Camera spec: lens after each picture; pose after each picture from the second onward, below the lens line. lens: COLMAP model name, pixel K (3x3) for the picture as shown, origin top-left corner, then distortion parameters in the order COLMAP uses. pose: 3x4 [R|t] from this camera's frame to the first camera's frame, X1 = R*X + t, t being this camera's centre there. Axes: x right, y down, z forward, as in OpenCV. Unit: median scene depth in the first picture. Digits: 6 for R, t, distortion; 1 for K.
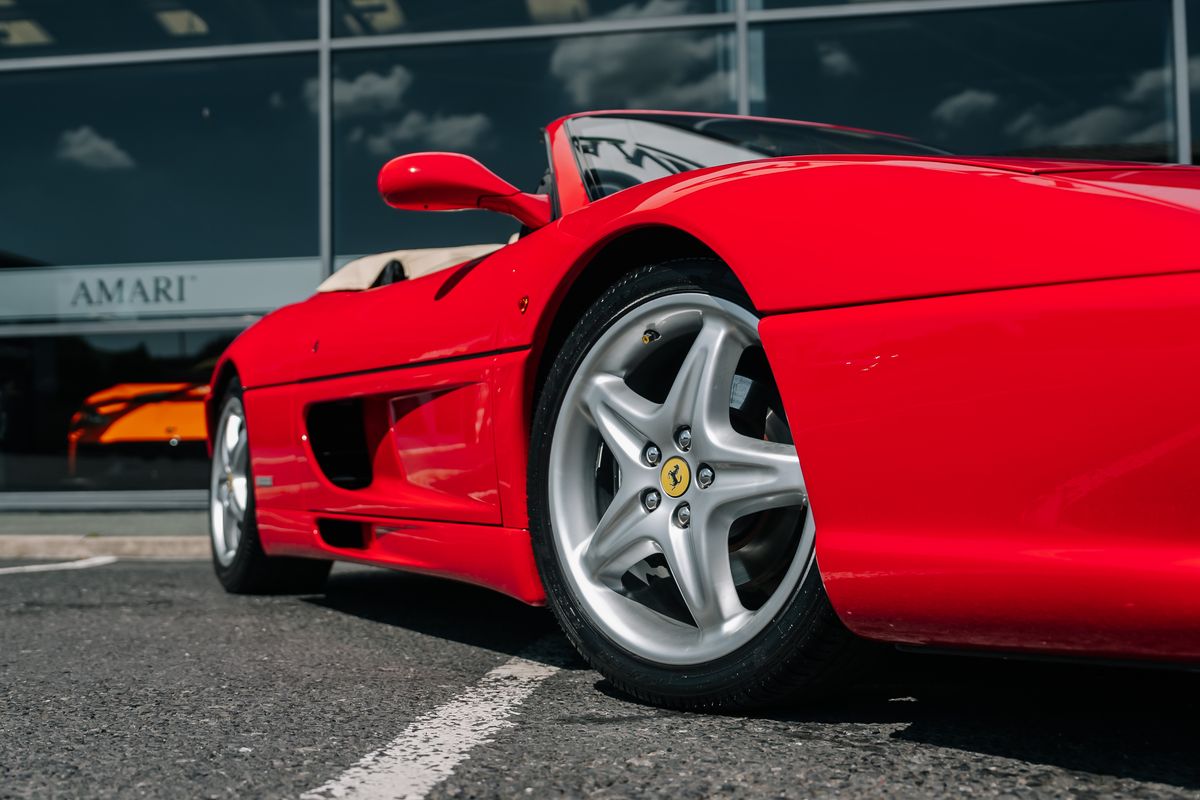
lens RADIAL K [[1419.3, 0, 519.0], [0, 1419.3, 399.3], [0, 0, 1]] dist [0.004930, -0.012889]
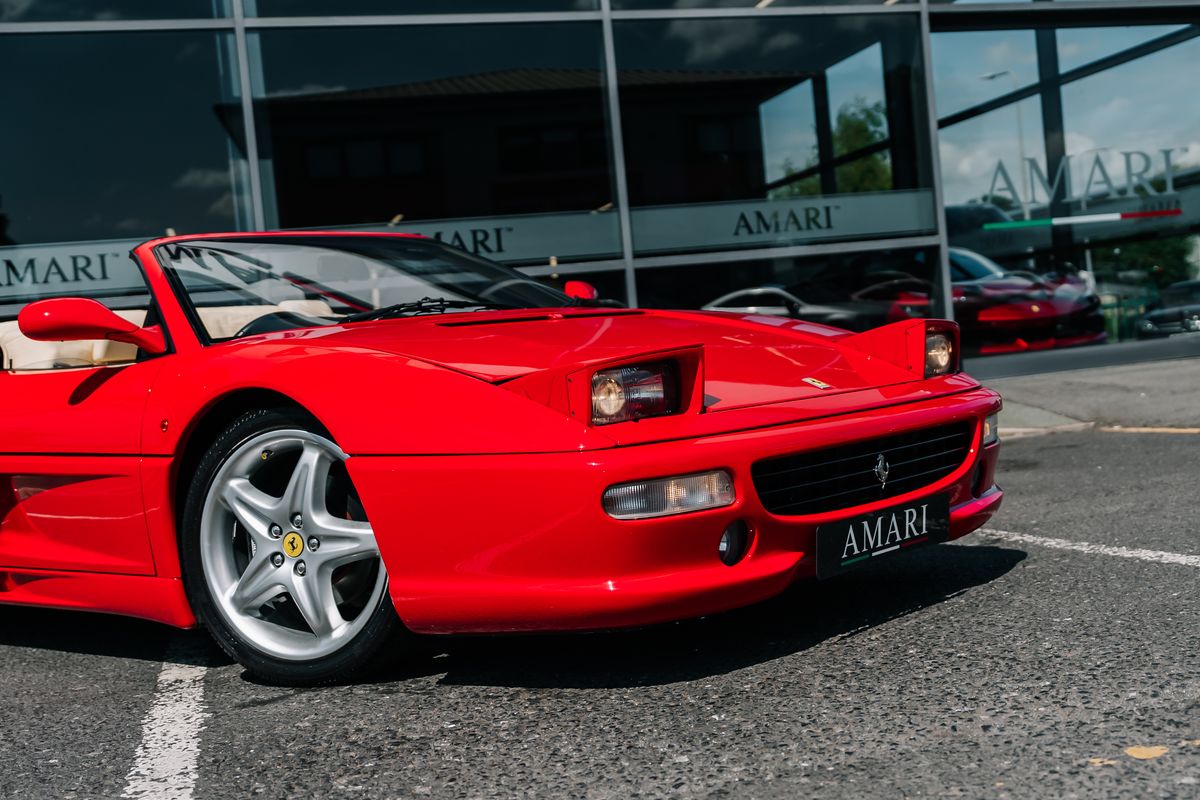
lens RADIAL K [[1437.6, 0, 697.7], [0, 1437.6, 399.2], [0, 0, 1]] dist [0.006376, -0.022359]
pose [[0.891119, -0.083684, 0.445986, -0.193721], [0.055321, 0.995552, 0.076268, -0.207614], [-0.450385, -0.043291, 0.891785, -0.649418]]
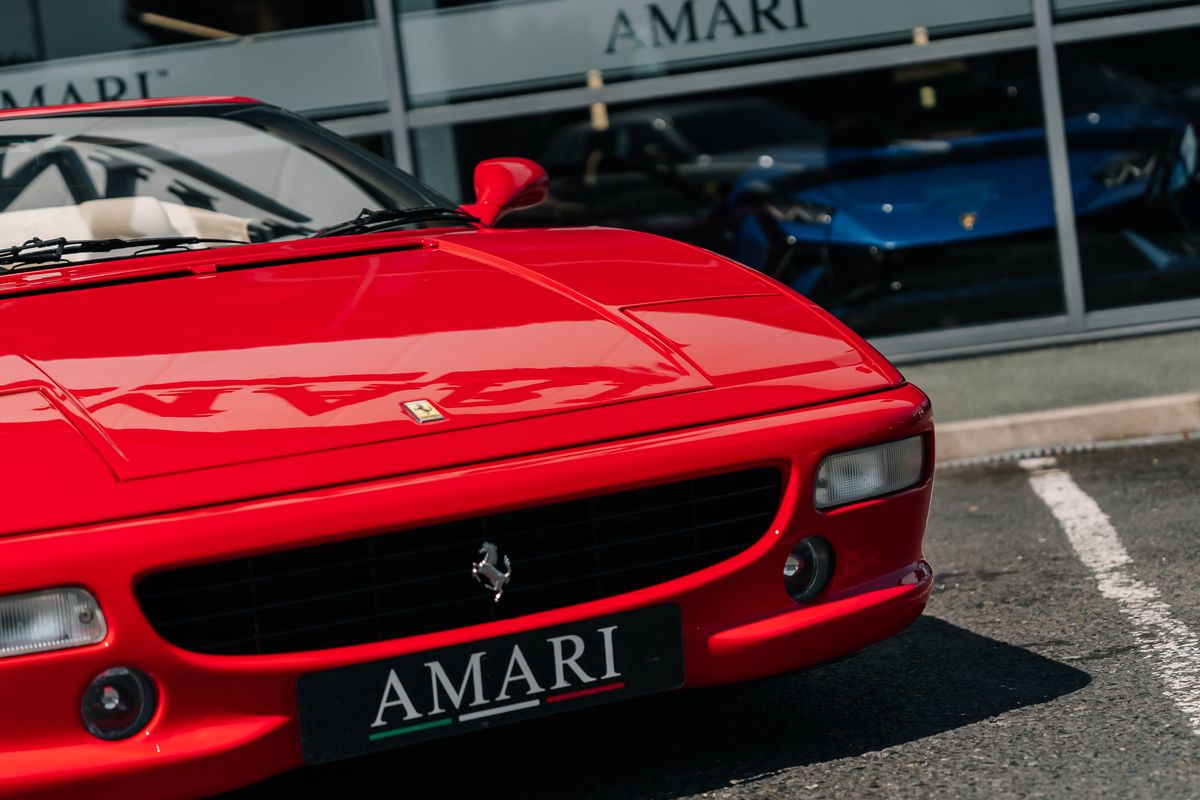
lens RADIAL K [[2673.1, 0, 631.9], [0, 2673.1, 398.9], [0, 0, 1]] dist [0.028663, -0.045560]
pose [[0.991613, -0.111778, 0.064873, 0.704546], [0.103889, 0.987994, 0.114349, -0.289453], [-0.076876, -0.106651, 0.991320, -1.002768]]
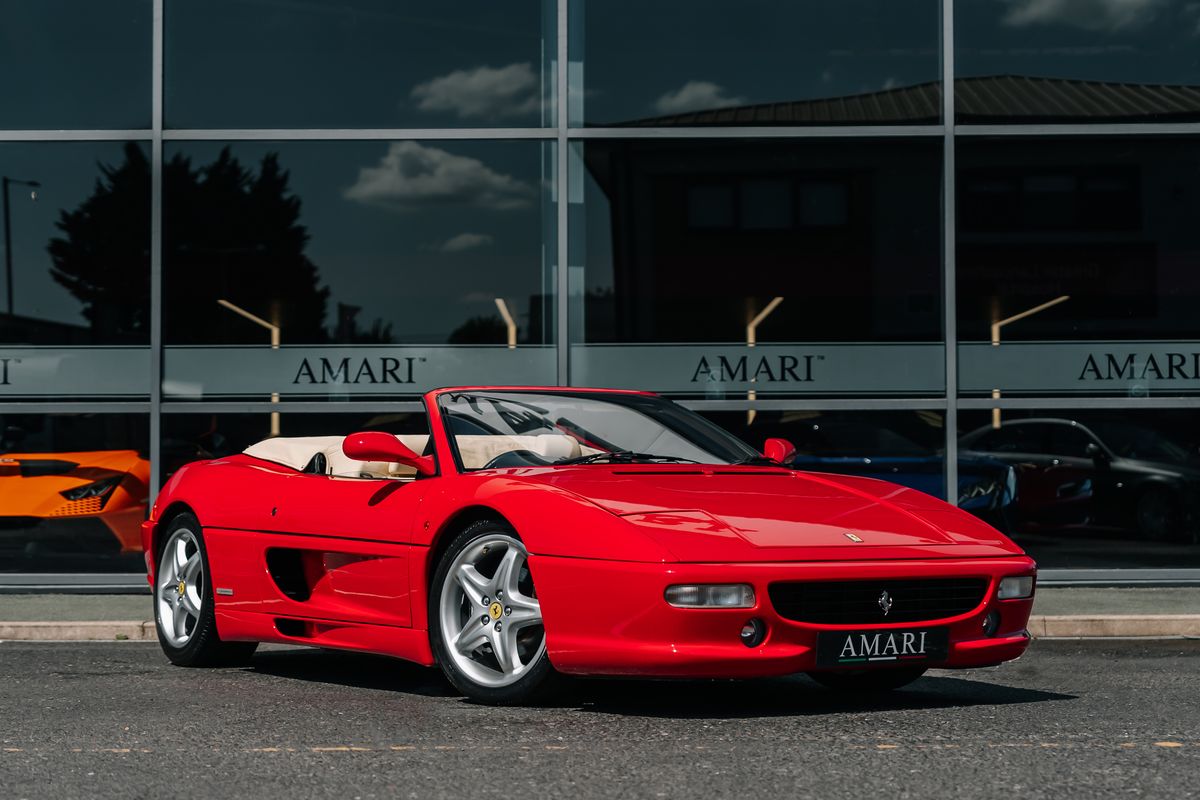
lens RADIAL K [[2244.1, 0, 600.0], [0, 2244.1, 400.0], [0, 0, 1]] dist [0.027391, -0.120096]
pose [[0.987430, 0.019698, 0.156827, -0.324011], [-0.020613, 0.999779, 0.004210, -0.326461], [-0.156709, -0.007390, 0.987617, -2.825927]]
